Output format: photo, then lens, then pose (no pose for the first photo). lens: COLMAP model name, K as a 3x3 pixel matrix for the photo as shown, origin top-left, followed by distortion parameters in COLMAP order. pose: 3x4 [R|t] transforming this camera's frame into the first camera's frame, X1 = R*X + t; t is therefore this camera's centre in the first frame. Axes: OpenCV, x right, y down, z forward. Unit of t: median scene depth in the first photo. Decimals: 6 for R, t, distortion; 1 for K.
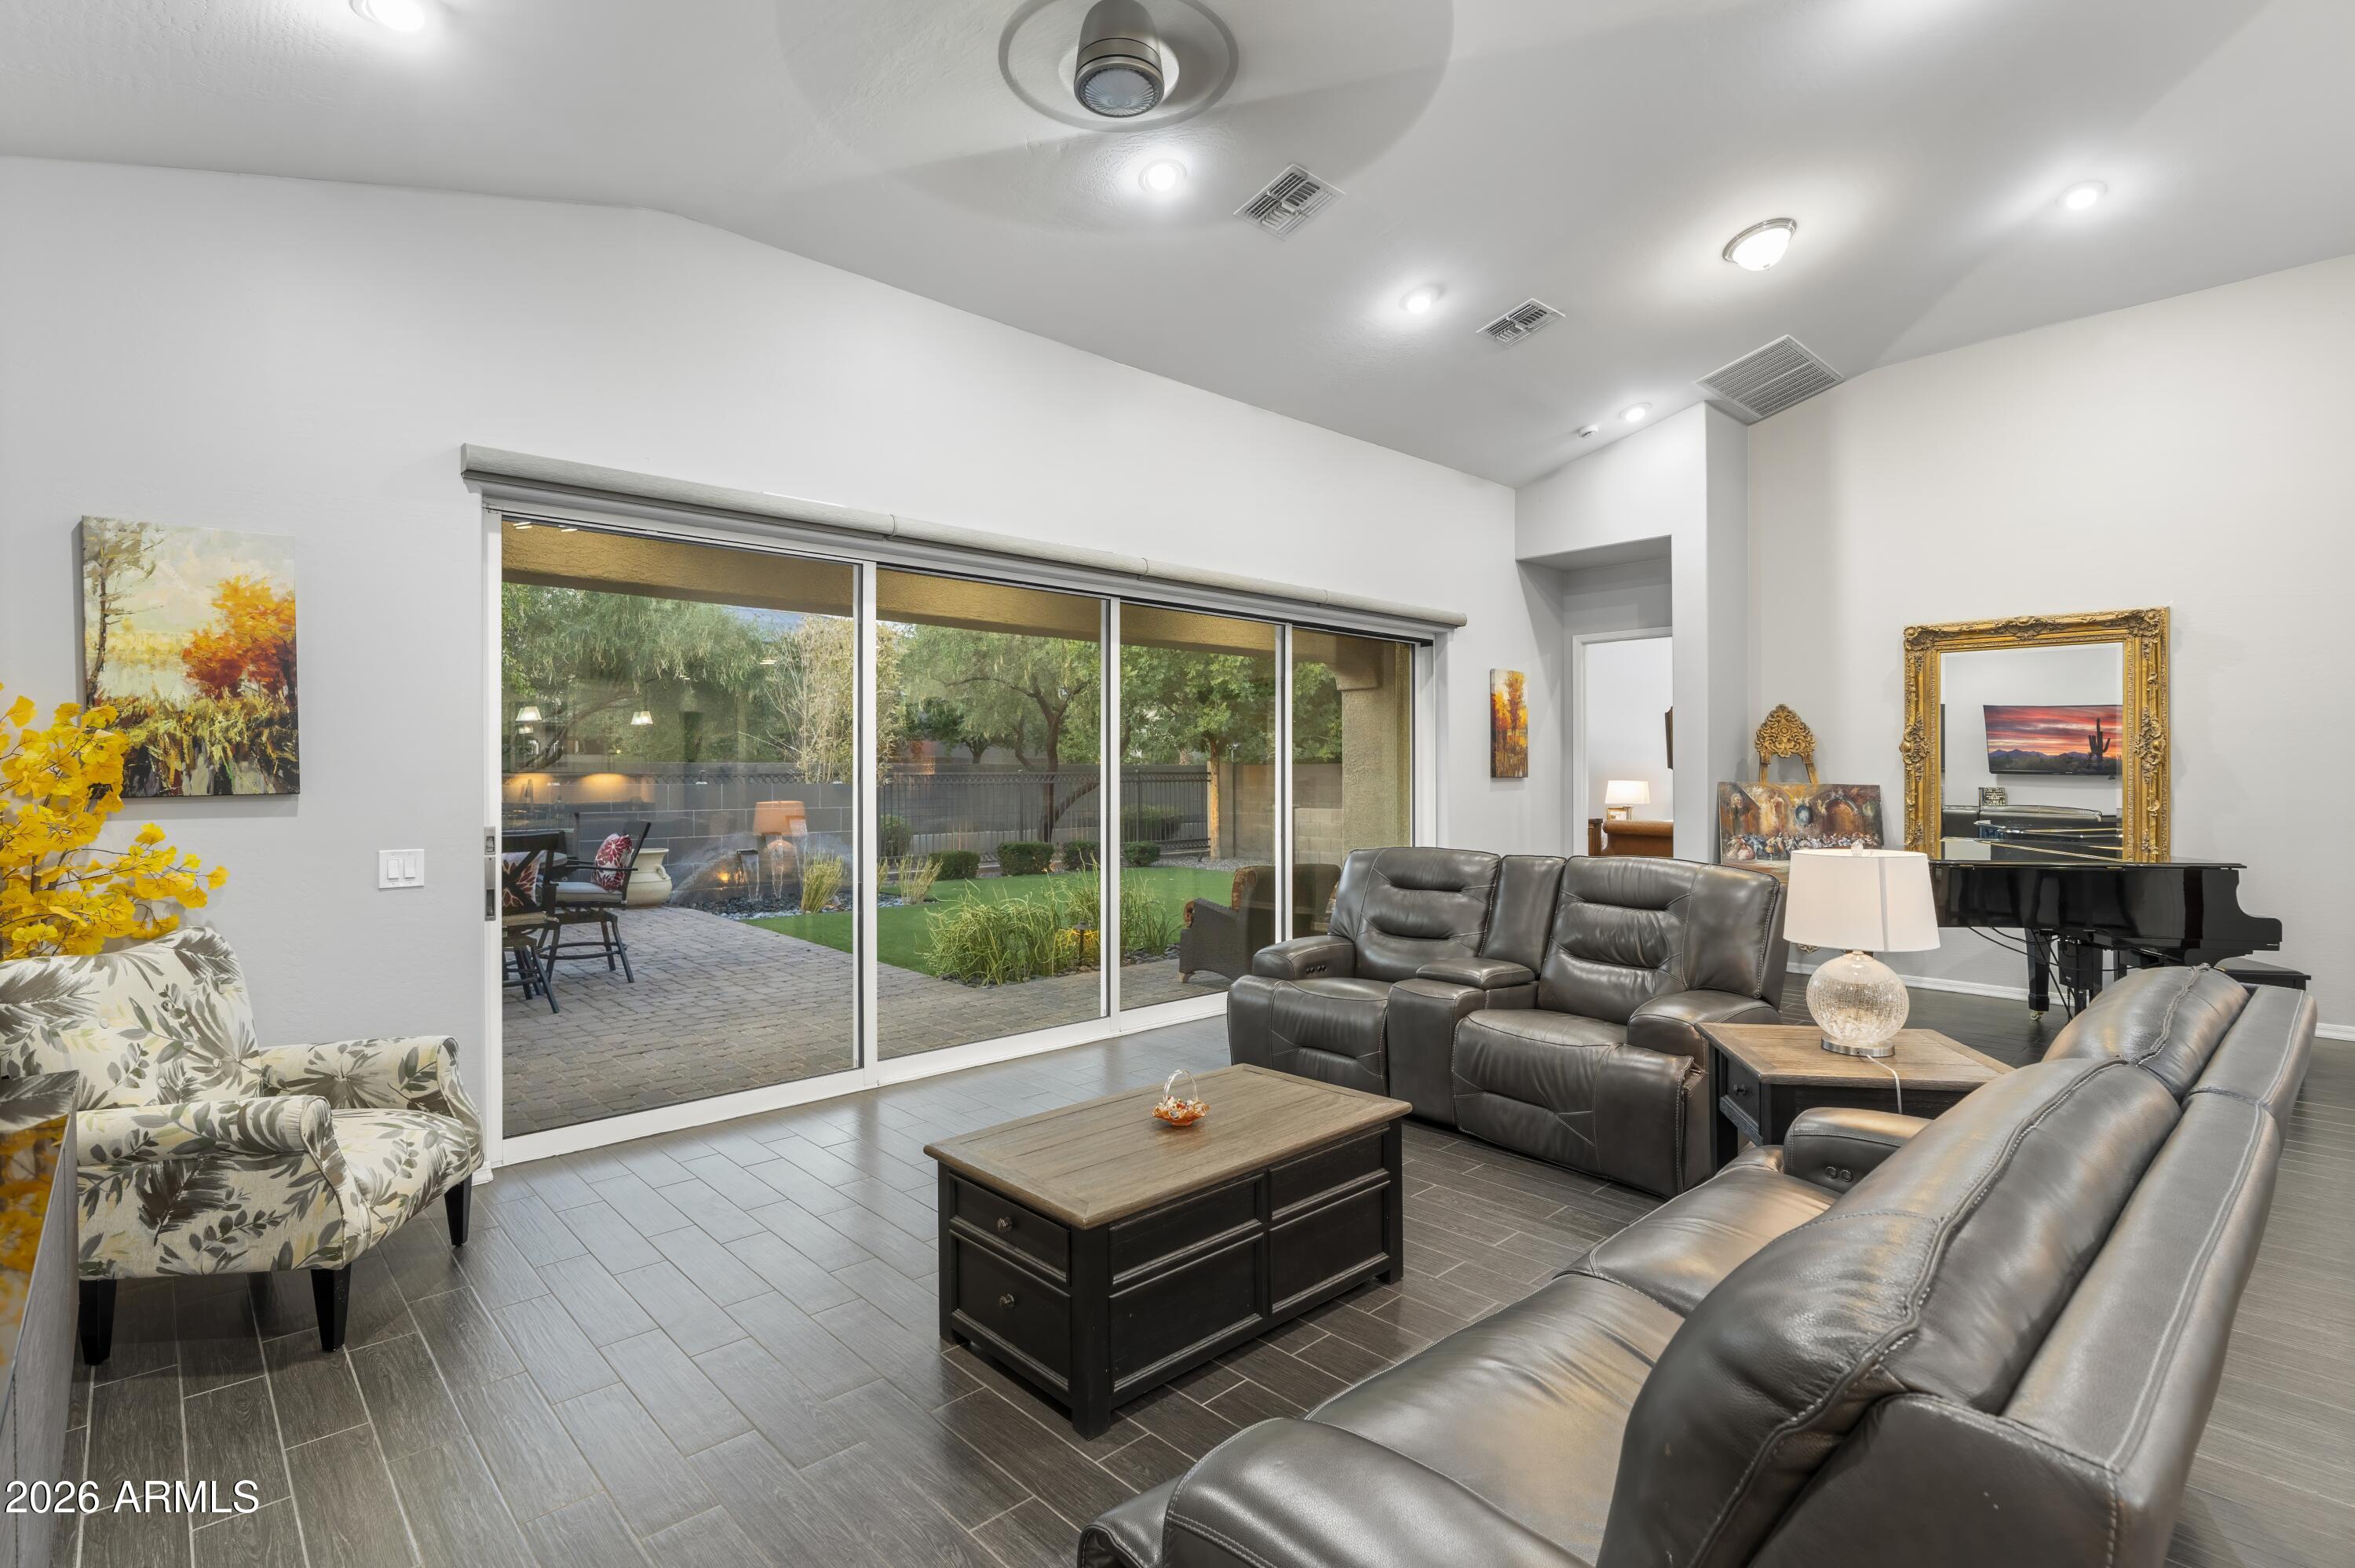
lens RADIAL K [[1121.7, 0, 1175.0], [0, 1121.7, 767.9], [0, 0, 1]] dist [-0.002153, 0.000052]
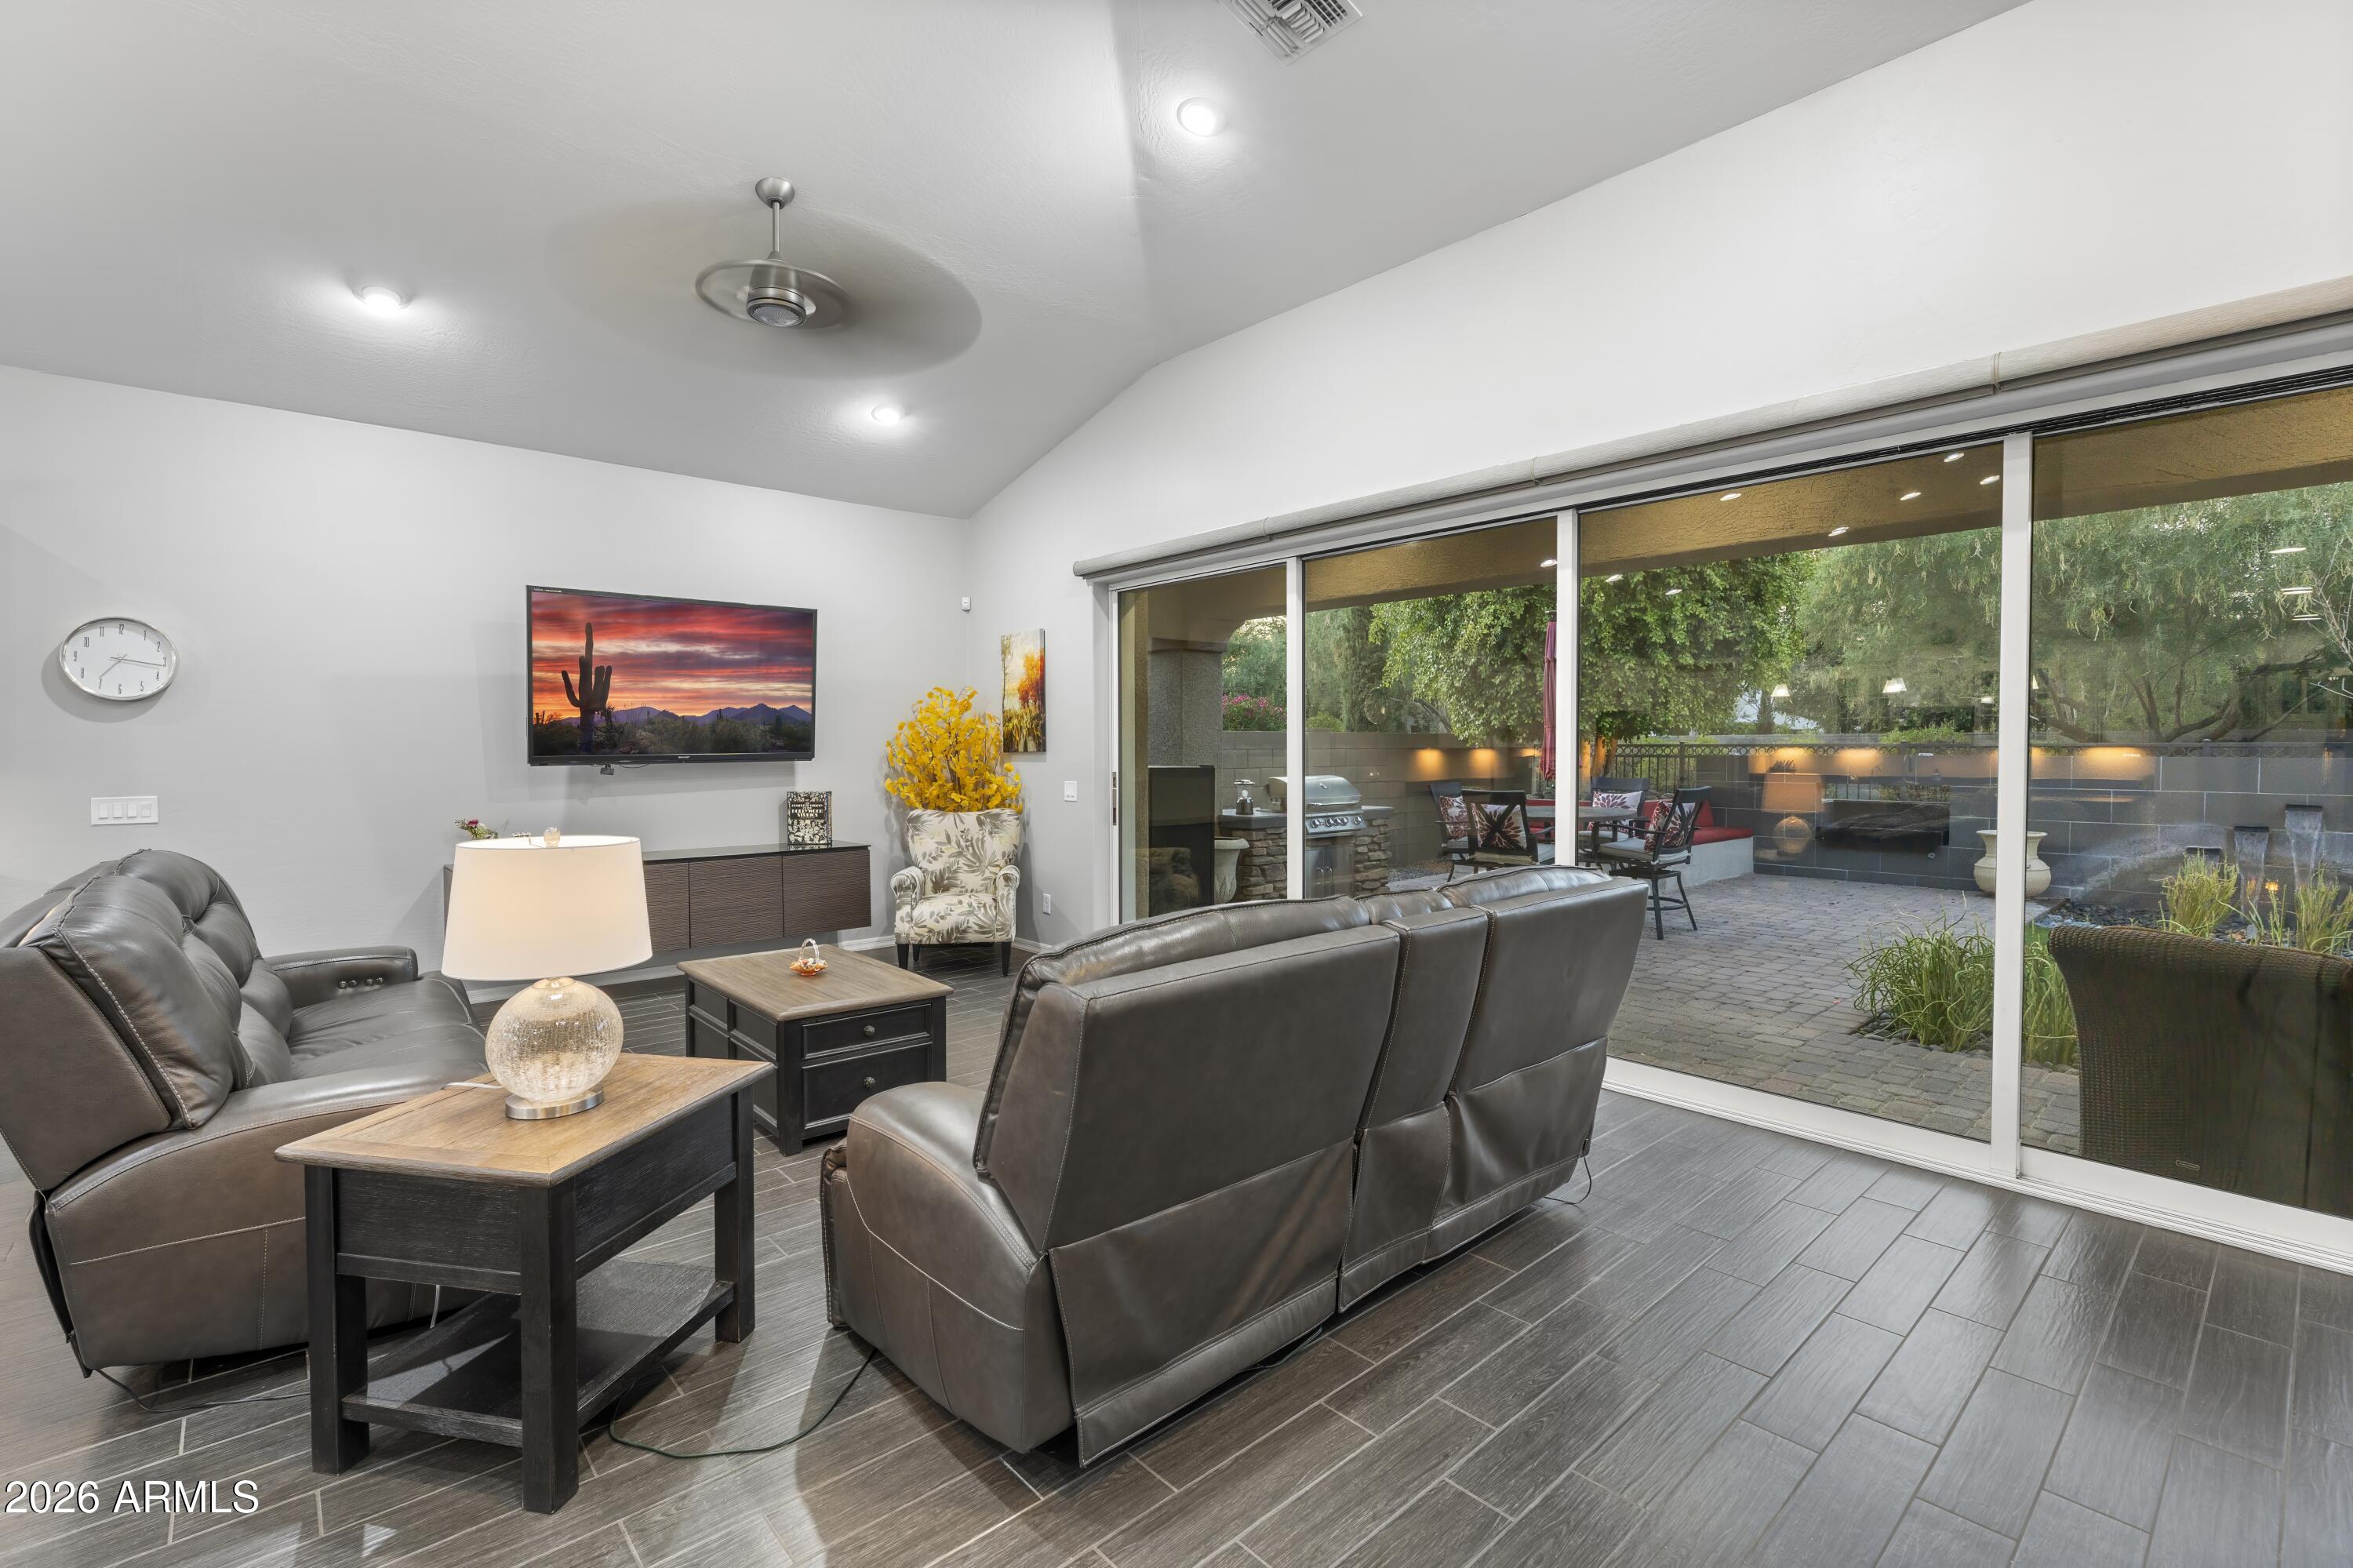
lens RADIAL K [[1047.5, 0, 1174.4], [0, 1047.5, 776.4], [0, 0, 1]] dist [-0.008866, 0.000059]
pose [[-0.030800, 0.028939, -0.999107, 0.552115], [0.004864, 0.999573, 0.028802, 0.006753], [0.999514, -0.003973, -0.030928, 0.616996]]
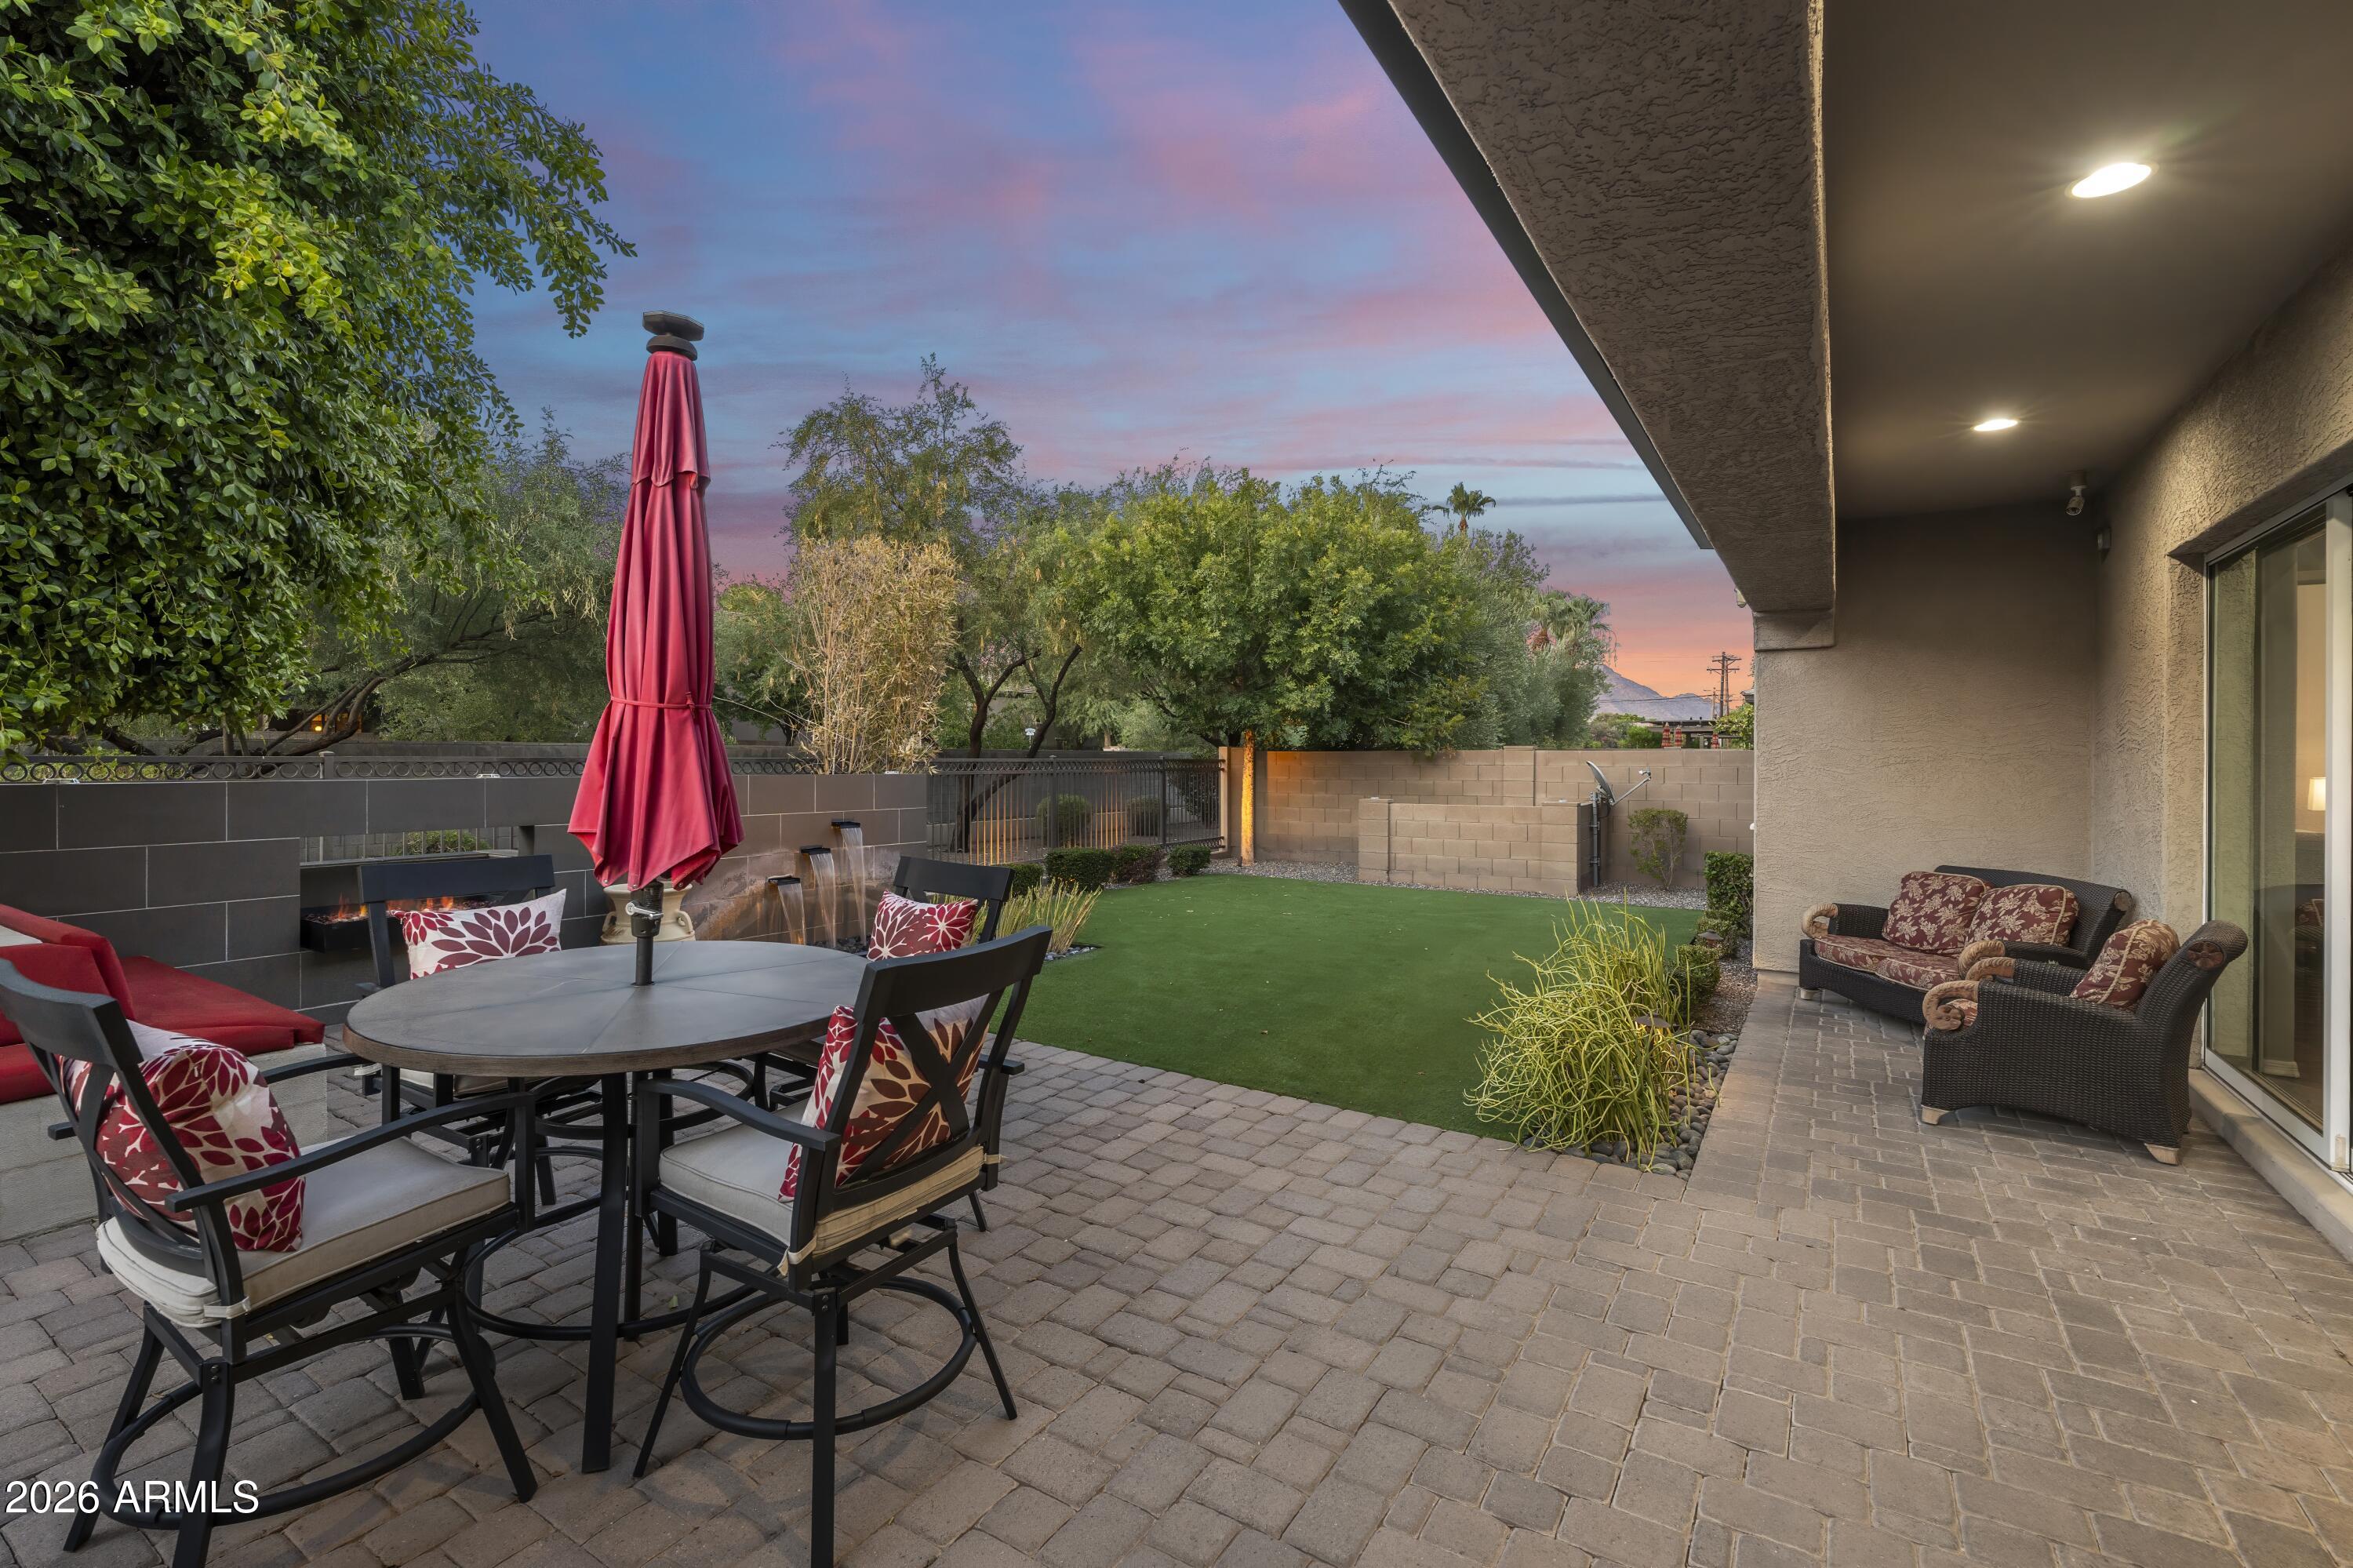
lens RADIAL K [[1047.5, 0, 1174.4], [0, 1047.5, 776.4], [0, 0, 1]] dist [-0.008866, 0.000059]
pose [[0.967544, 0.003240, 0.252680, -0.556471], [-0.008319, 0.999784, 0.019036, 0.003938], [-0.252564, -0.020520, 0.967363, 0.637153]]
